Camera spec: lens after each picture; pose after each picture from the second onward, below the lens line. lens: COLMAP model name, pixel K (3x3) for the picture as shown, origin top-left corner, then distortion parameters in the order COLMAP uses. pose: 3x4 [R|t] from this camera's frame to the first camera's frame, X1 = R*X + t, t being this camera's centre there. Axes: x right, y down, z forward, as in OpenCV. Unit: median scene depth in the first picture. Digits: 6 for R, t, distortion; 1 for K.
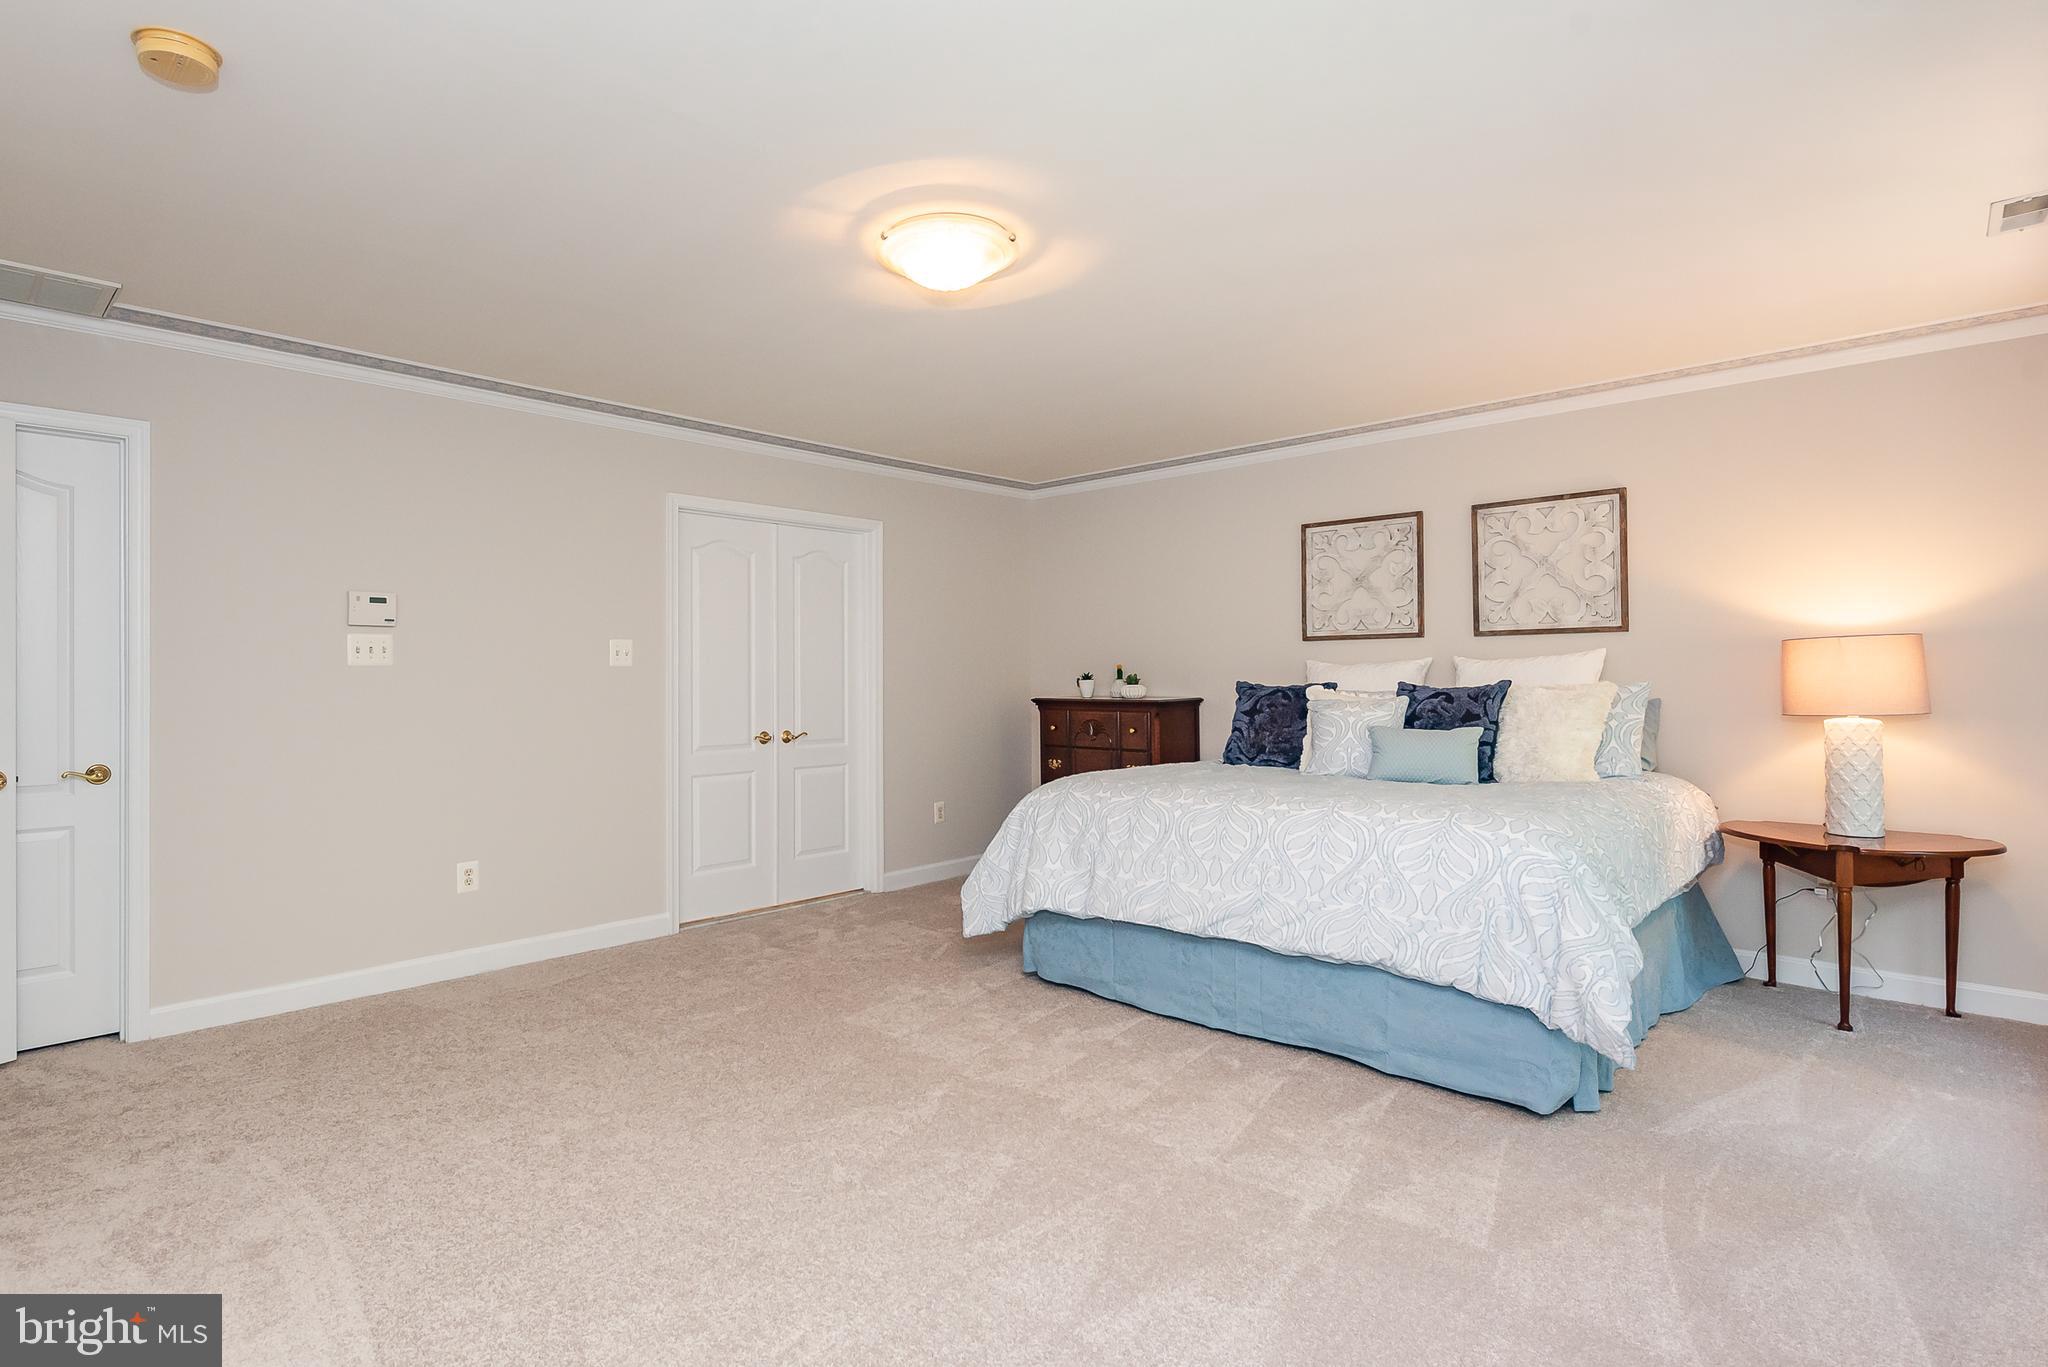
lens RADIAL K [[1054.5, 0, 1024.5], [0, 1054.5, 674.9], [0, 0, 1]] dist [-0.003609, -0.000184]
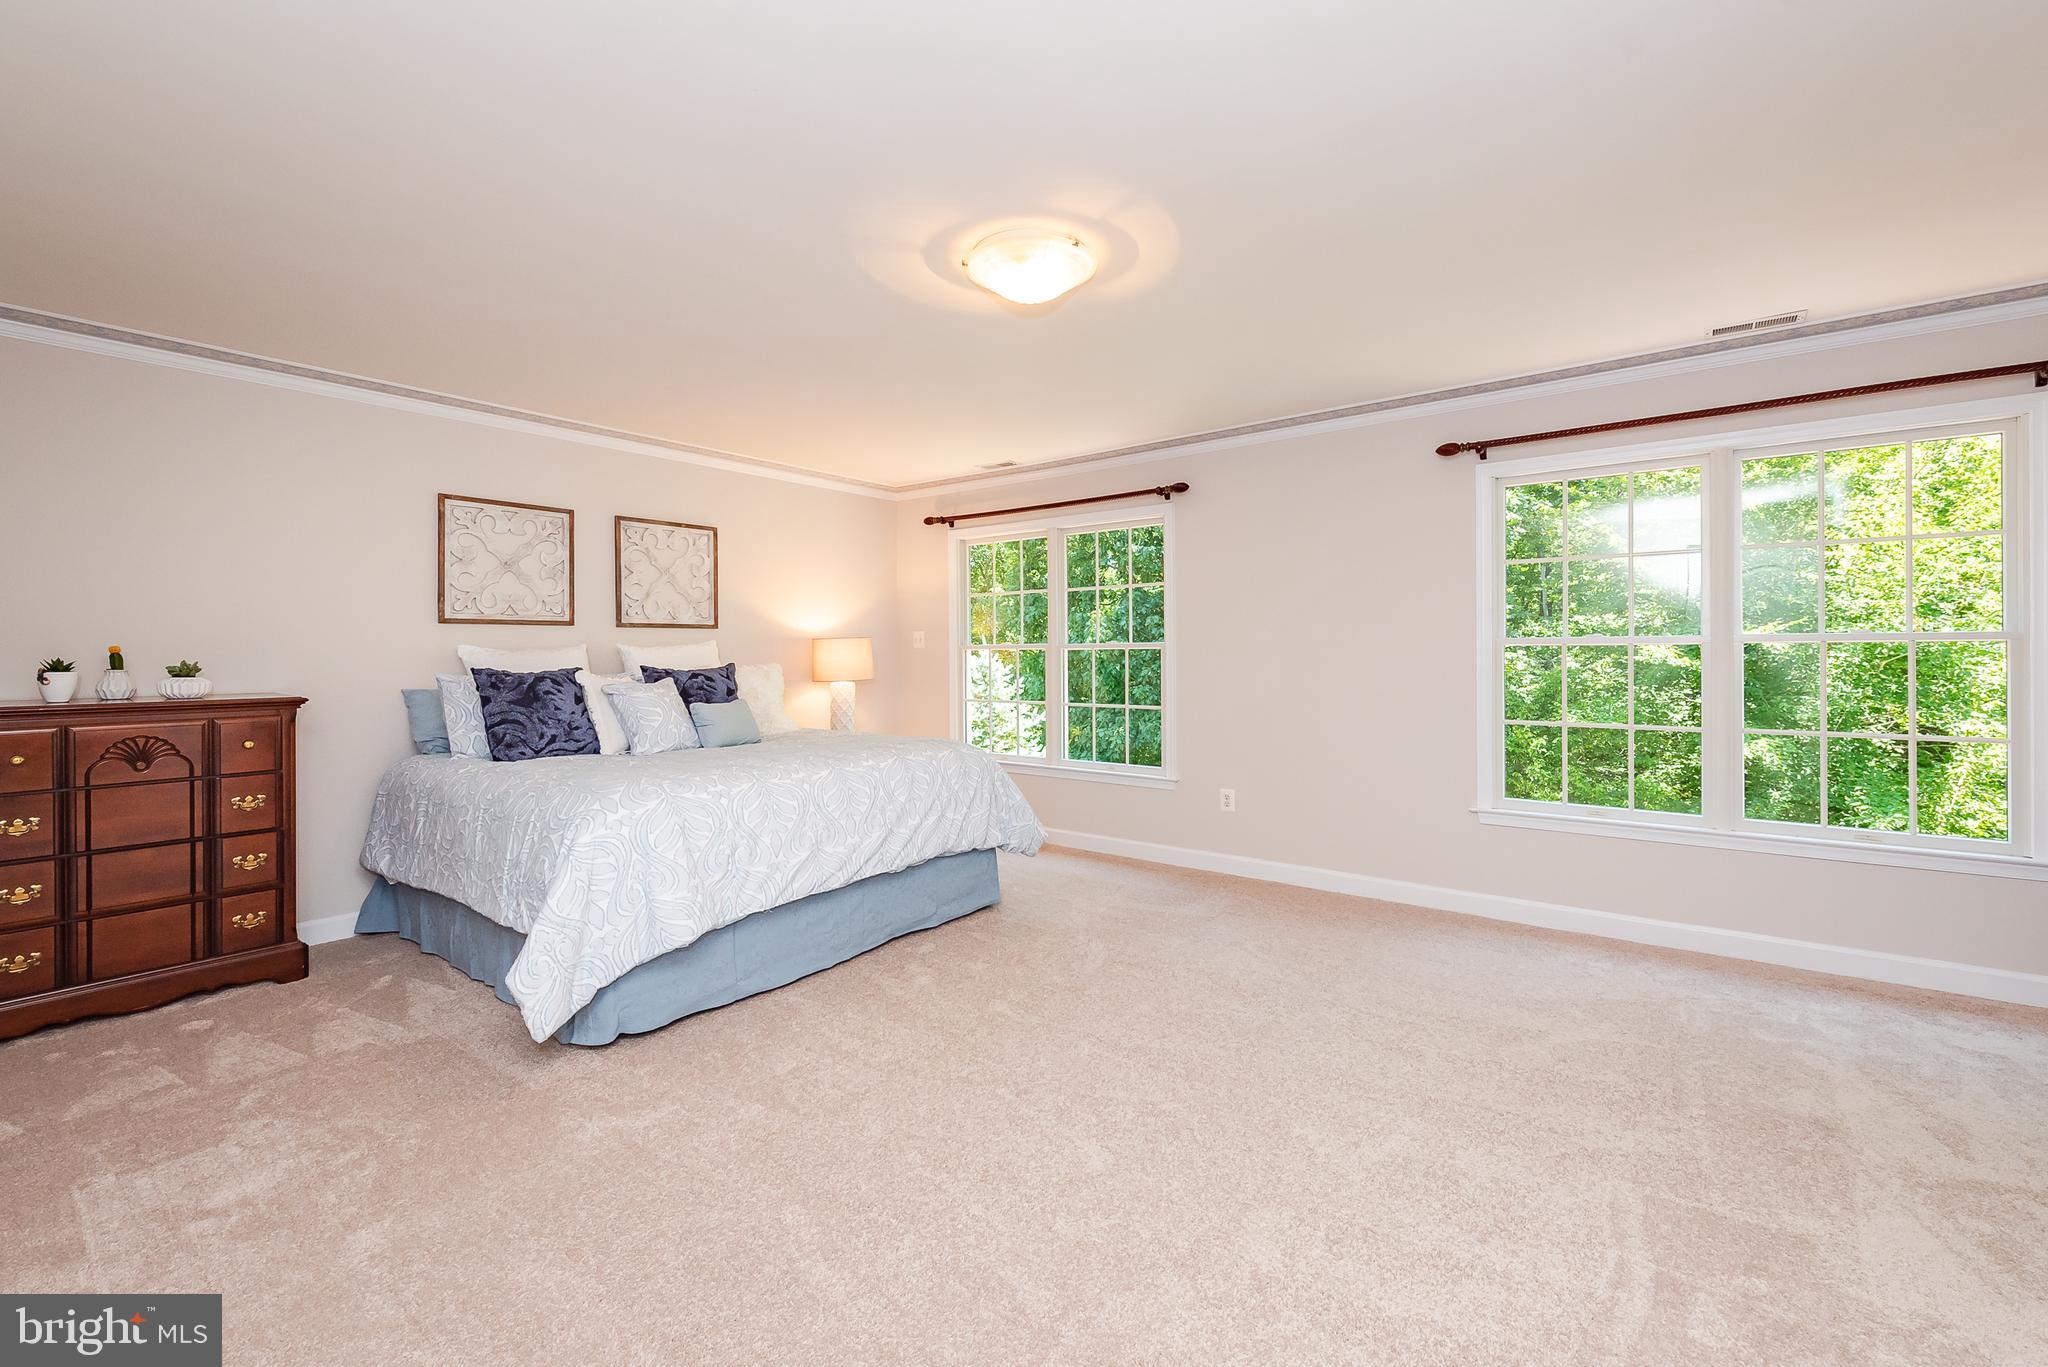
lens RADIAL K [[812.7, 0, 1030.2], [0, 812.7, 654.5], [0, 0, 1]] dist [0.003264, -0.002033]
pose [[-0.085947, 0.003797, 0.996293, -0.522338], [0.004952, 0.999982, -0.003384, -0.000633], [-0.996287, 0.004643, -0.085964, 0.621968]]
